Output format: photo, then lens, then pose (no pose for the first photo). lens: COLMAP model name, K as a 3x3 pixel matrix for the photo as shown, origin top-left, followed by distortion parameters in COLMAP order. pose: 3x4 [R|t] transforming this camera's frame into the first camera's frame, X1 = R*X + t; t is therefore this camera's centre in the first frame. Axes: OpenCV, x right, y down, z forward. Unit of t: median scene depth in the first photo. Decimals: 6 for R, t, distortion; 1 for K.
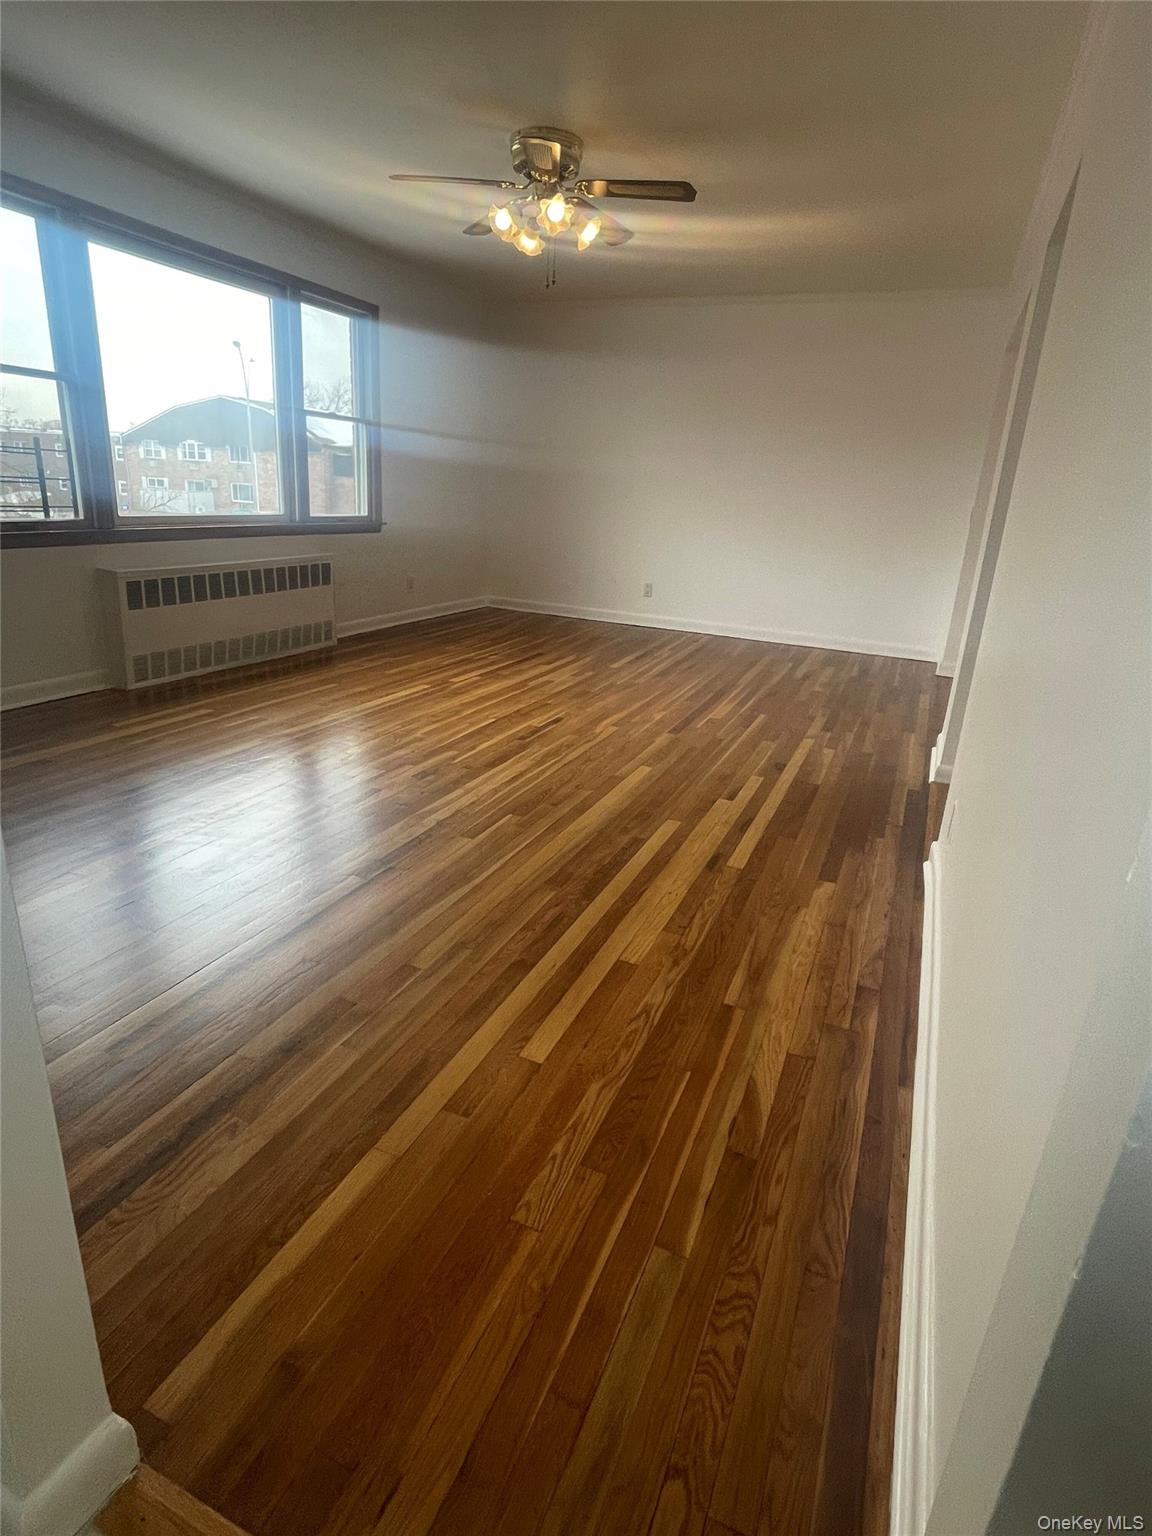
lens RADIAL K [[825.8, 0, 577.5], [0, 825.8, 762.8], [0, 0, 1]] dist [0.003483, -0.000192]
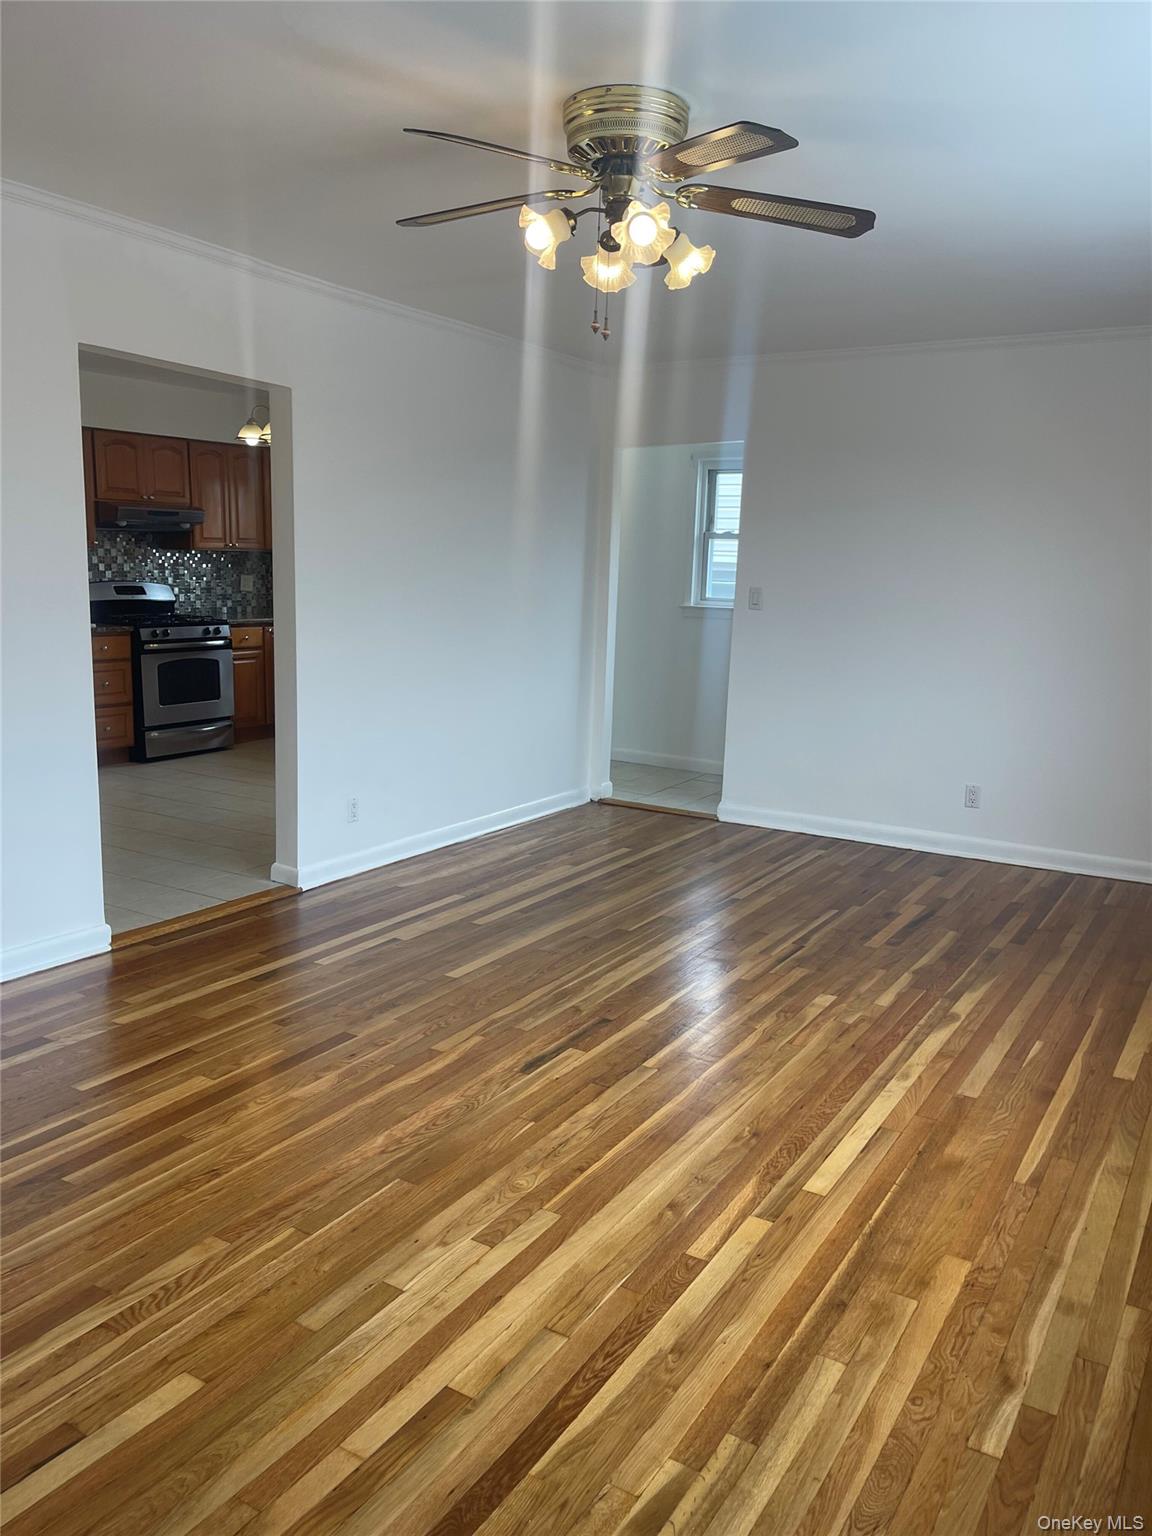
lens RADIAL K [[1154.1, 0, 578.0], [0, 1154.1, 792.1], [0, 0, 1]] dist [0.055339, -0.093264]
pose [[-0.985536, -0.110743, 0.128279, -0.157260], [-0.031451, 0.863321, 0.503675, -0.708327], [-0.166524, 0.492355, -0.854316, 1.846803]]
